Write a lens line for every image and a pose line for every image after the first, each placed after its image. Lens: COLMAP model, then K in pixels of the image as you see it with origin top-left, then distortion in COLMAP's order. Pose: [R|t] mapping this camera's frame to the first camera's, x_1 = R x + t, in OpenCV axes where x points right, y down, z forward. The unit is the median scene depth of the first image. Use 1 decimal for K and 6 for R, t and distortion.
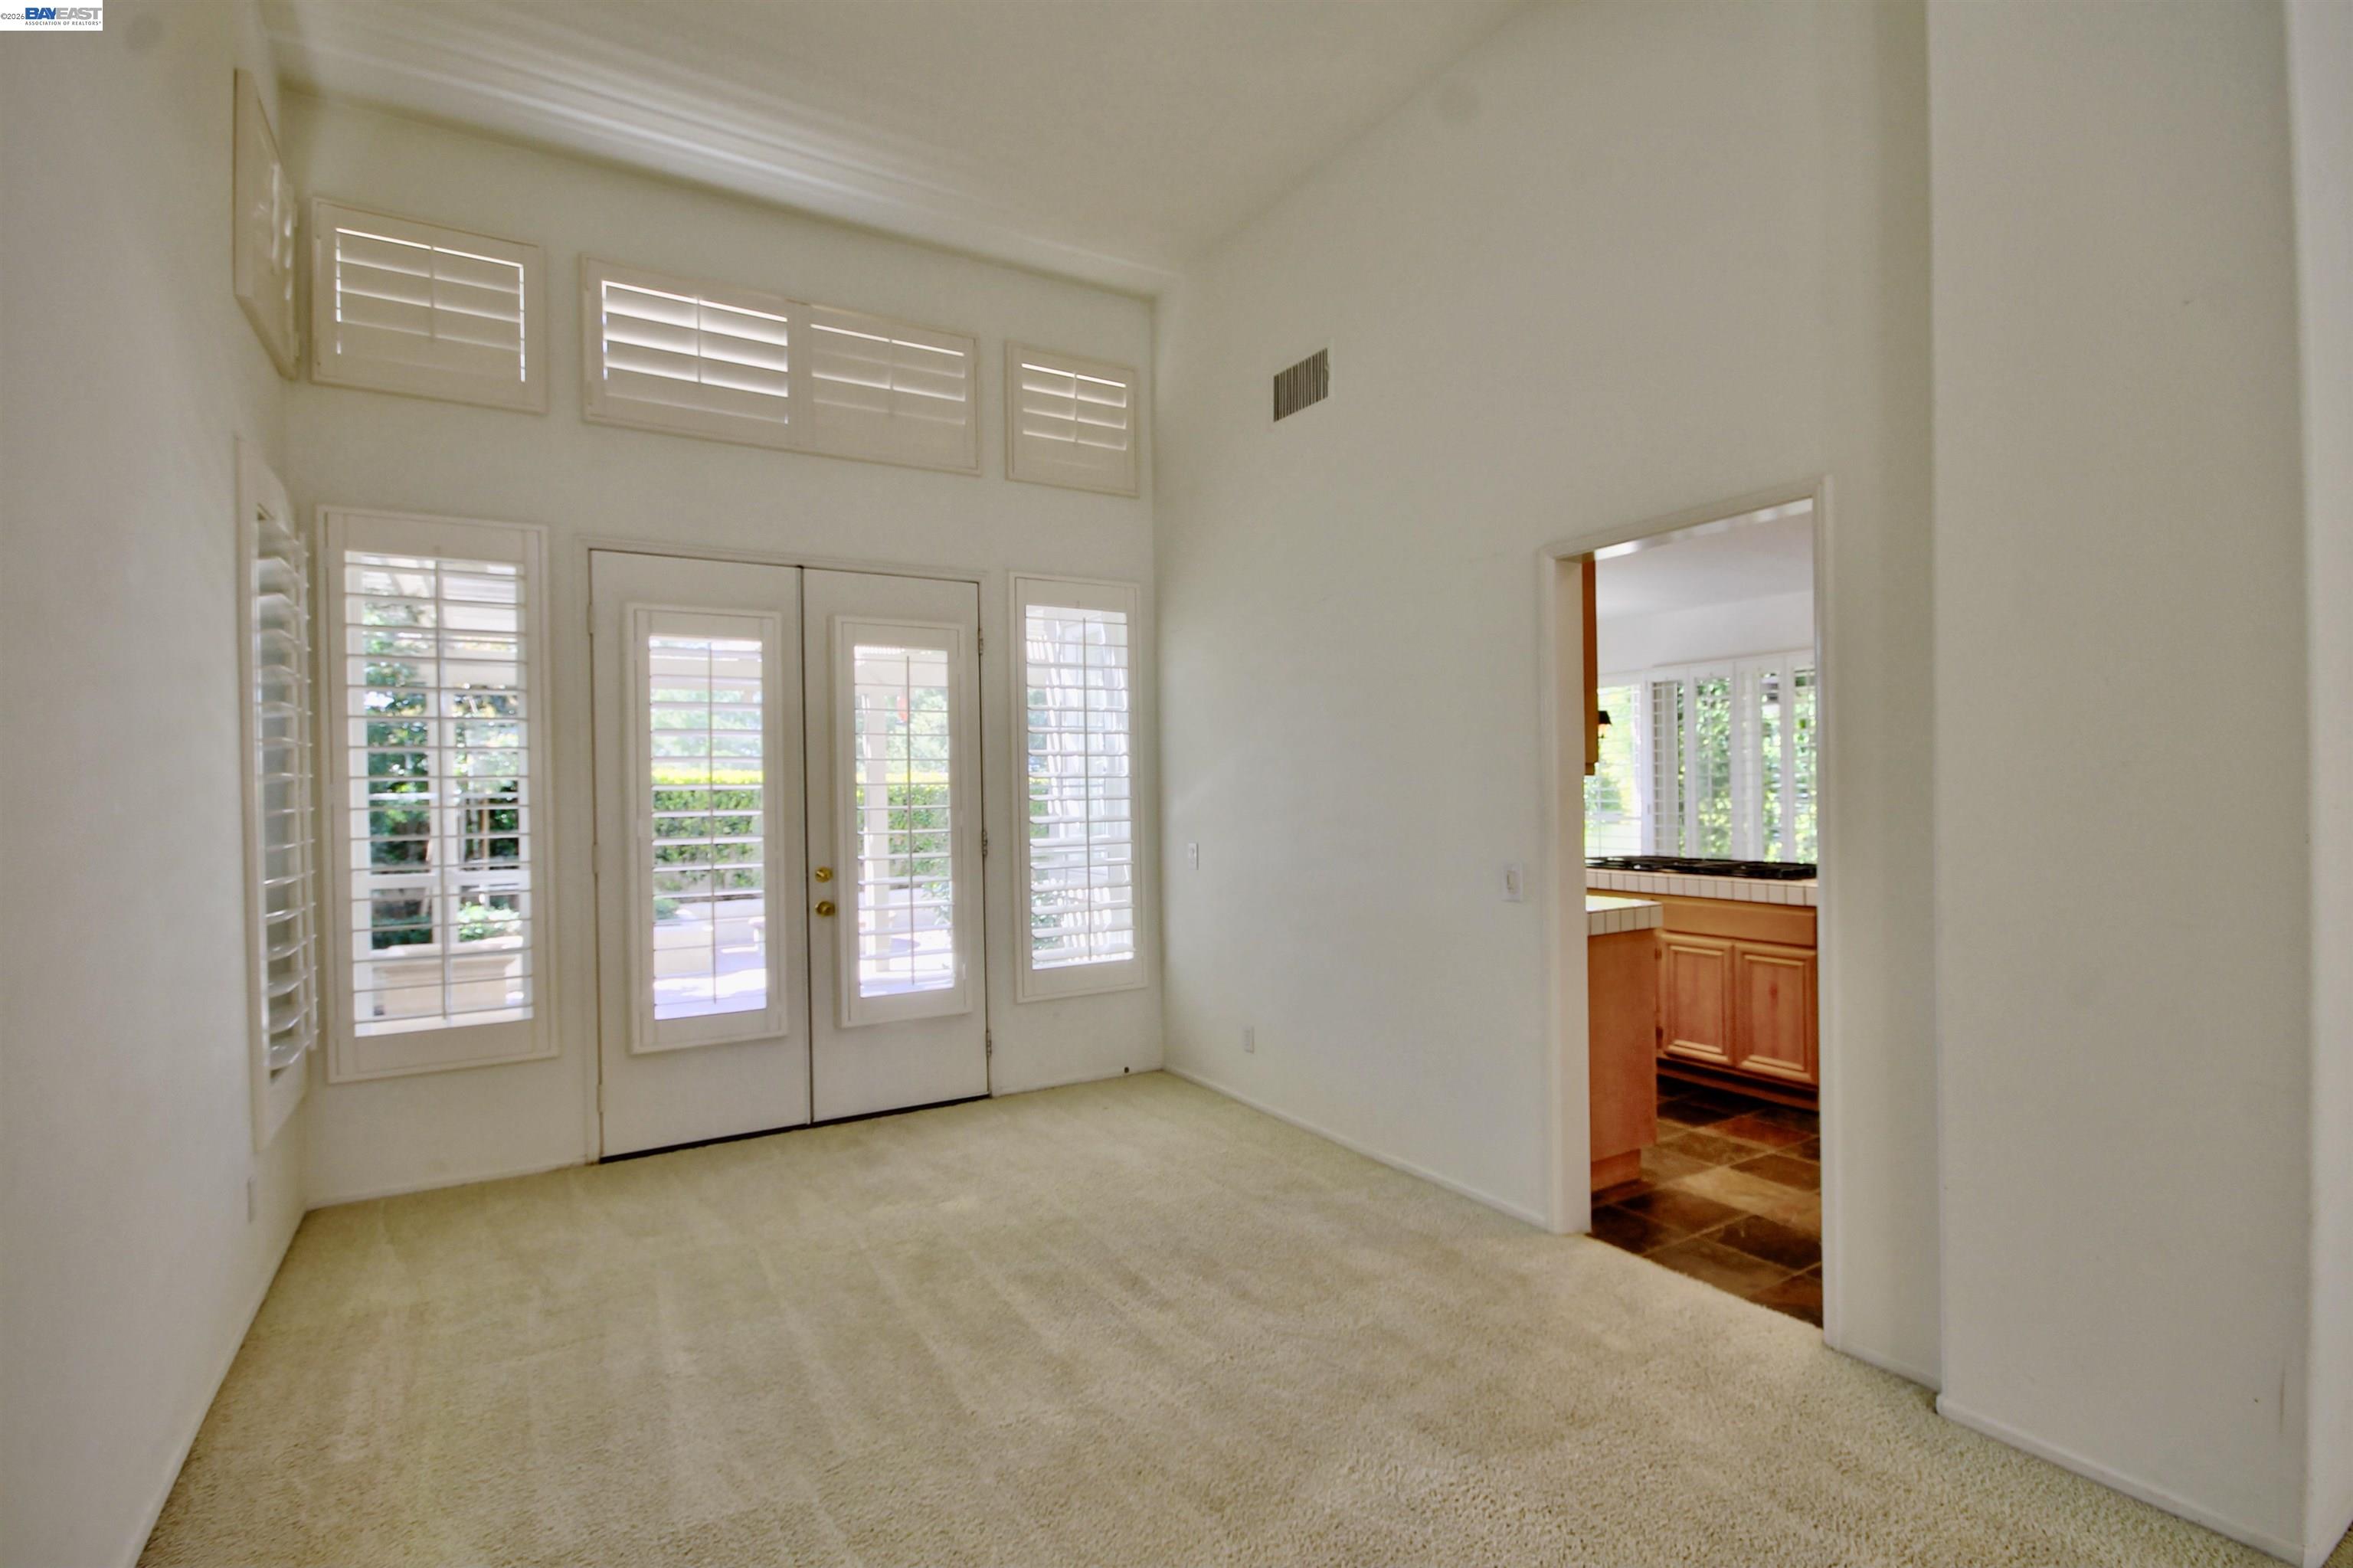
lens RADIAL K [[1100.4, 0, 1174.9], [0, 1100.4, 773.8], [0, 0, 1]] dist [0.000432, -0.005860]
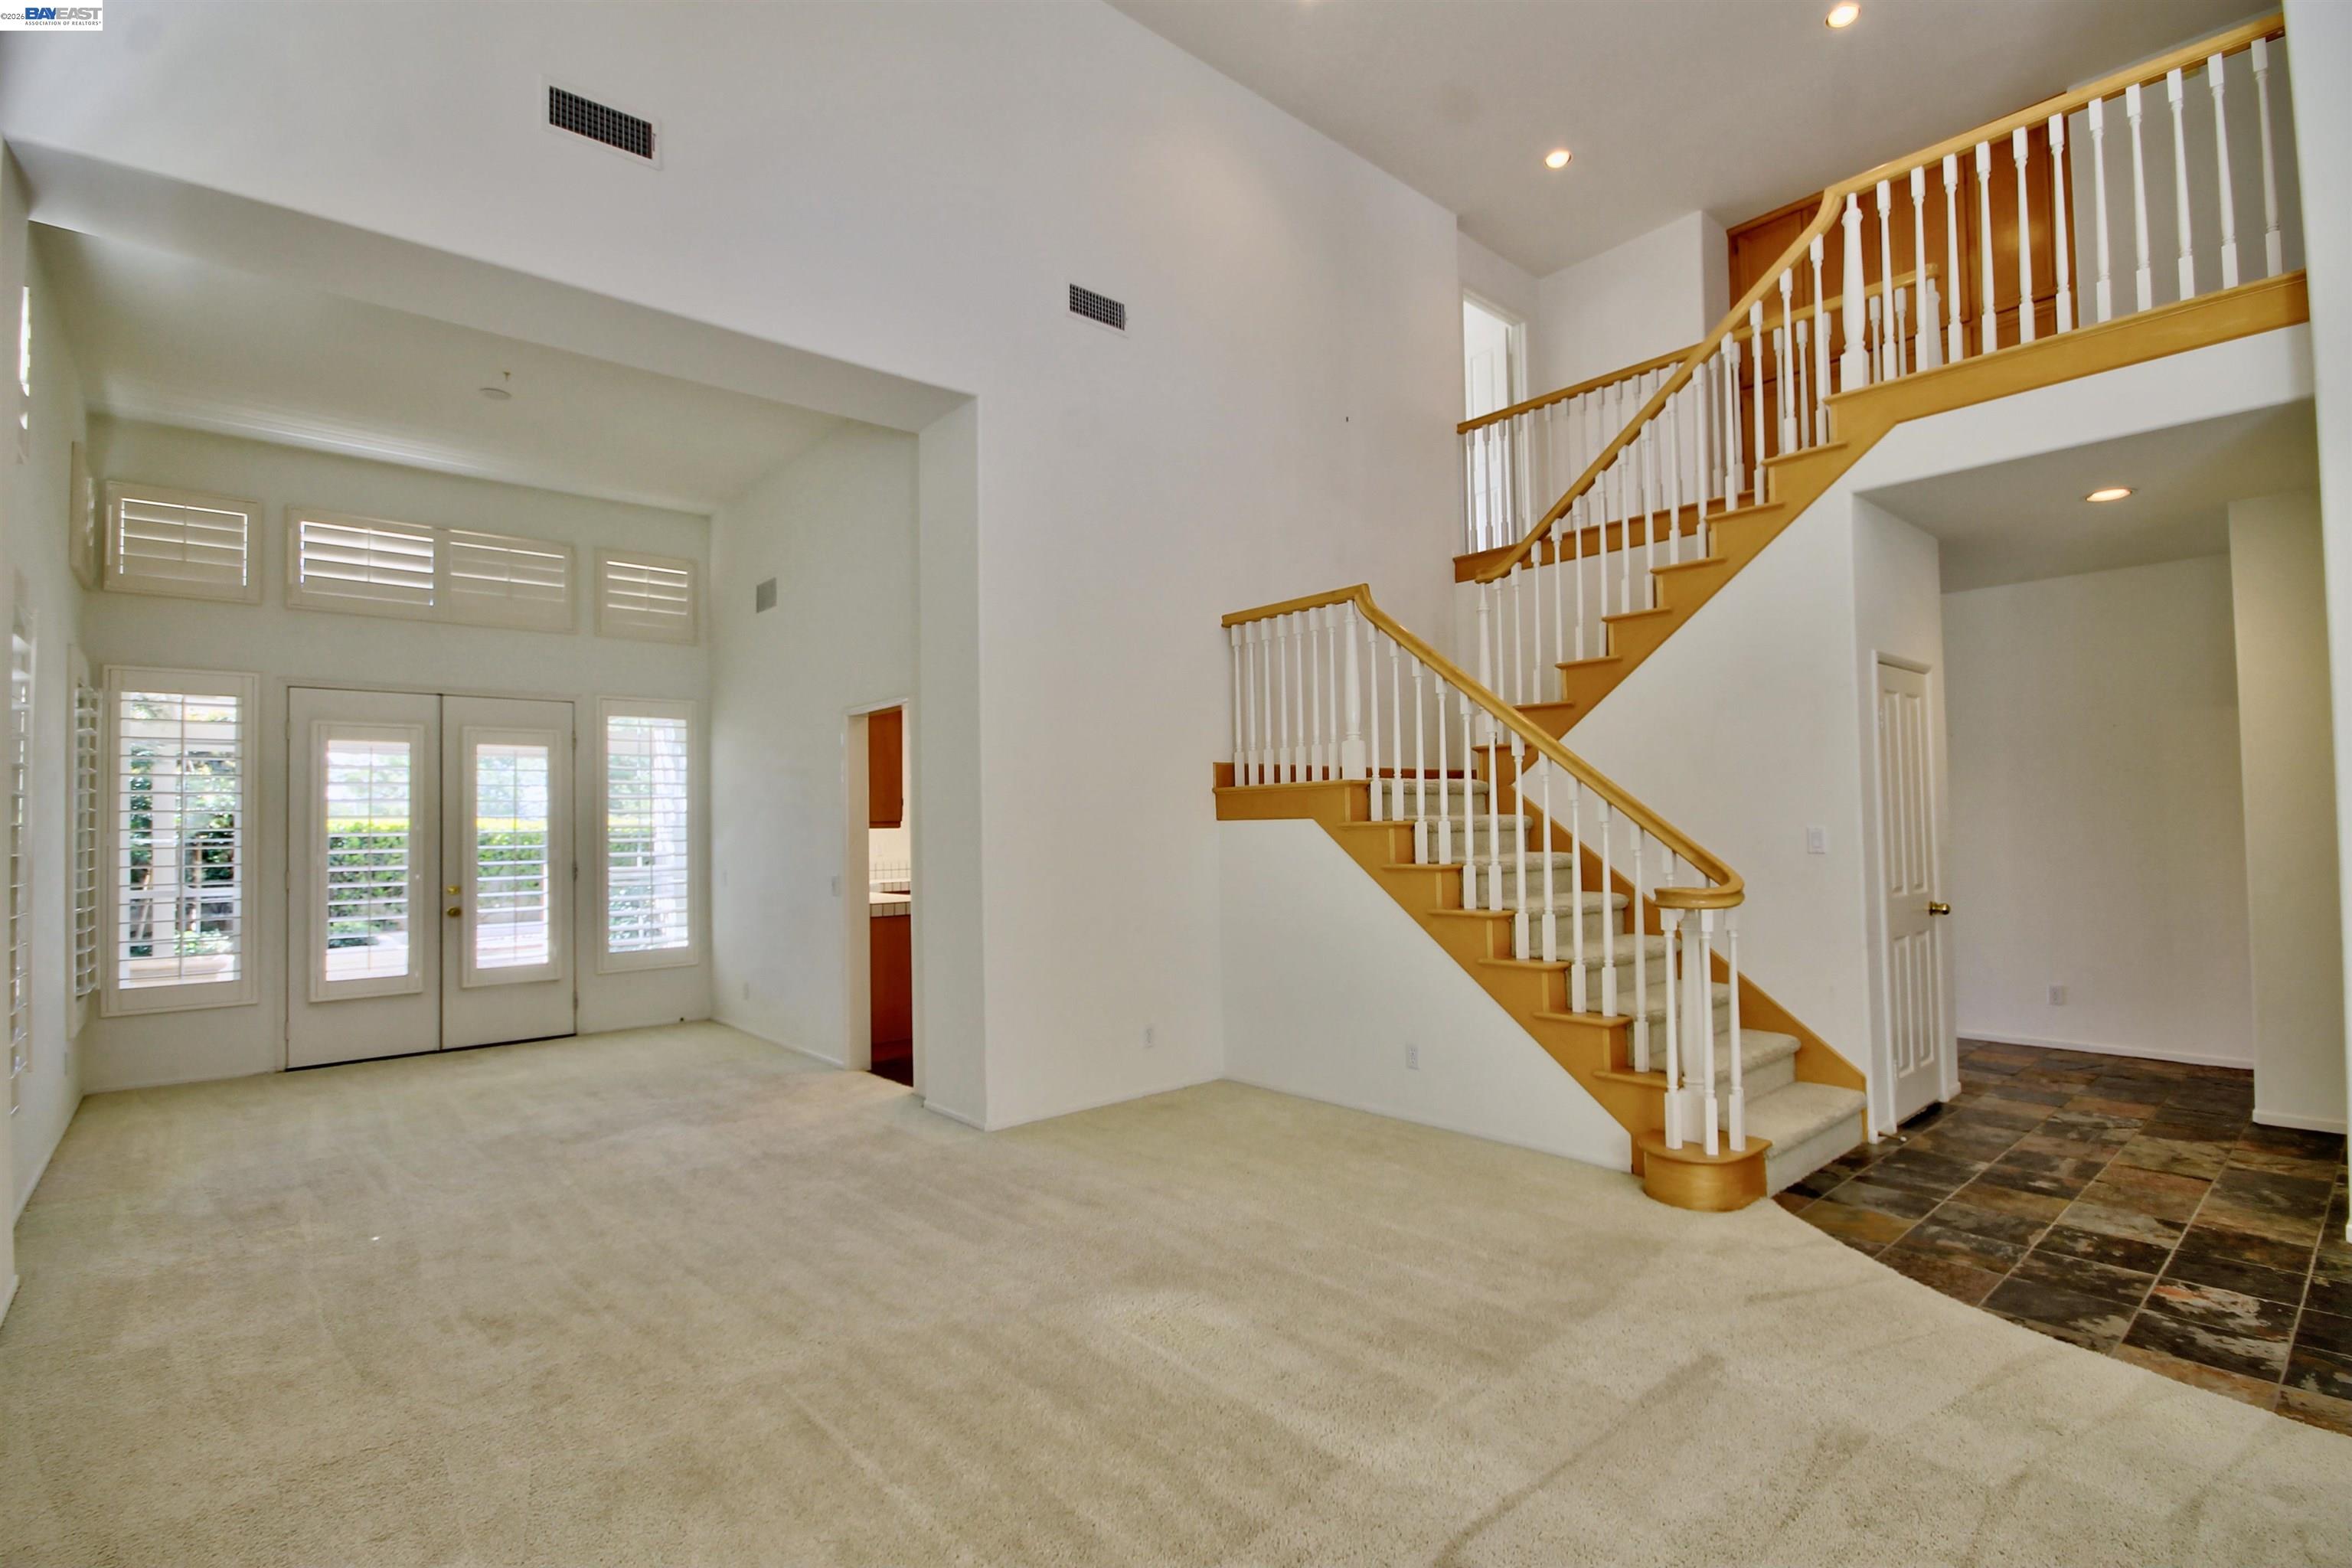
lens RADIAL K [[1099.9, 0, 1184.7], [0, 1099.9, 778.8], [0, 0, 1]] dist [0.000432, -0.005860]
pose [[0.983869, 0.006553, 0.178768, 0.432558], [-0.000792, 0.999479, -0.032275, -0.017746], [-0.178887, 0.031613, 0.983362, -0.741720]]
